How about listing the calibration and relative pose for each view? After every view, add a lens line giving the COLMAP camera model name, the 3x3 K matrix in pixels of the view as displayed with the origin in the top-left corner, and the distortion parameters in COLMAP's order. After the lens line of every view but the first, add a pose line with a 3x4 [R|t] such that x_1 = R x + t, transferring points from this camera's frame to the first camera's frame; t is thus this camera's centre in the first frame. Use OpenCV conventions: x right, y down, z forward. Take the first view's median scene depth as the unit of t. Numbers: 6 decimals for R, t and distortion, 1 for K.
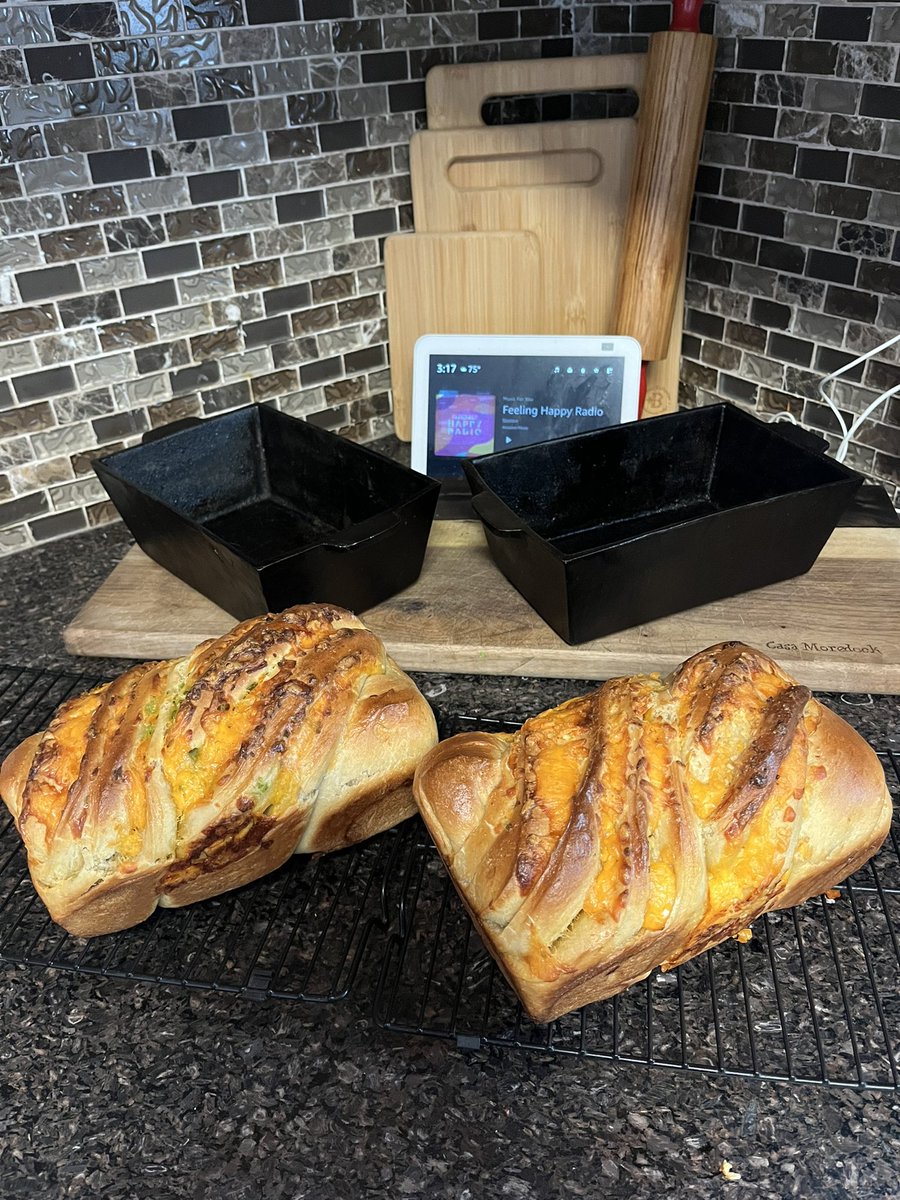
lens RADIAL K [[959.4, 0, 450.0], [0, 959.4, 600.0], [0, 0, 1]] dist [0.074269, -0.149003]
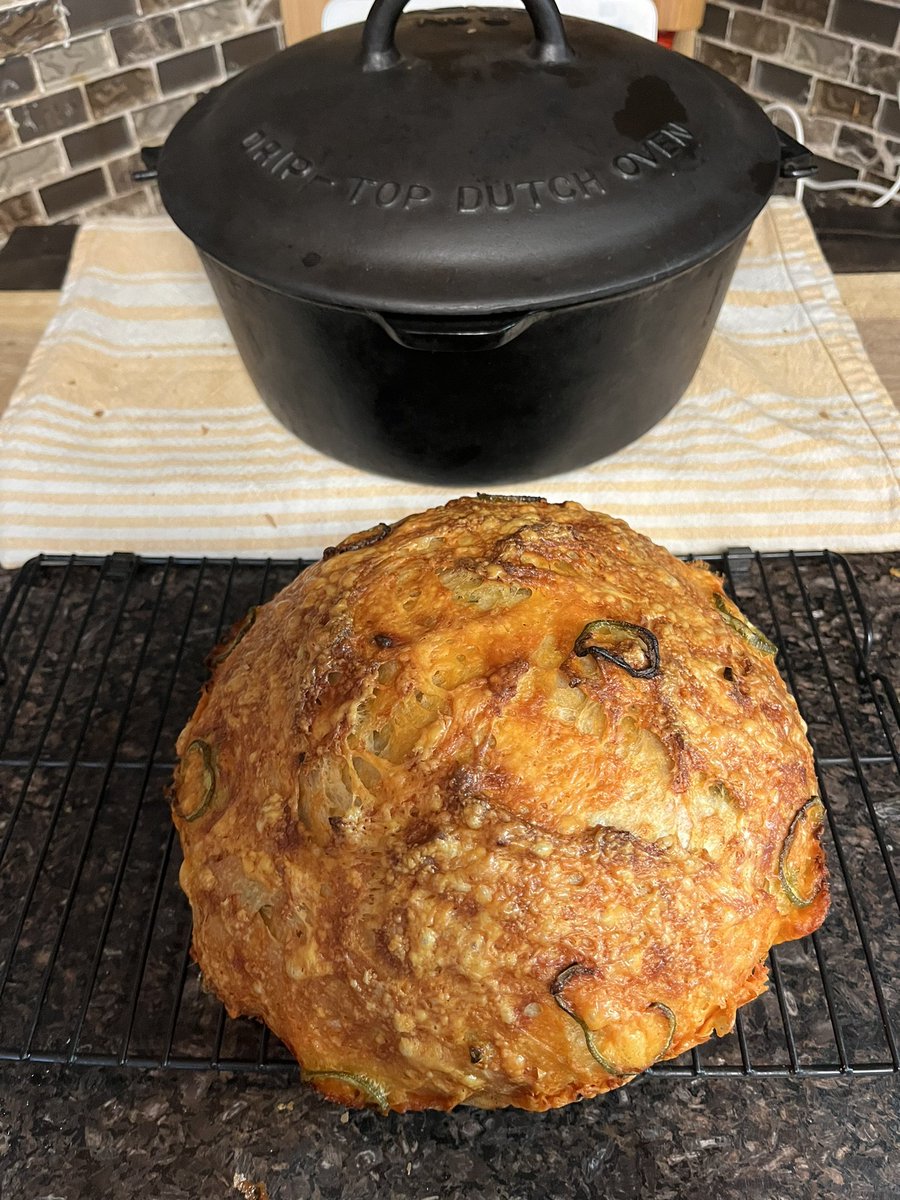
lens RADIAL K [[959.4, 0, 450.0], [0, 959.4, 600.0], [0, 0, 1]] dist [0.074269, -0.149003]
pose [[0.994369, -0.069134, 0.080318, -0.036599], [0.047825, 0.969084, 0.242050, -0.036390], [-0.094569, -0.236846, 0.966934, 0.278878]]
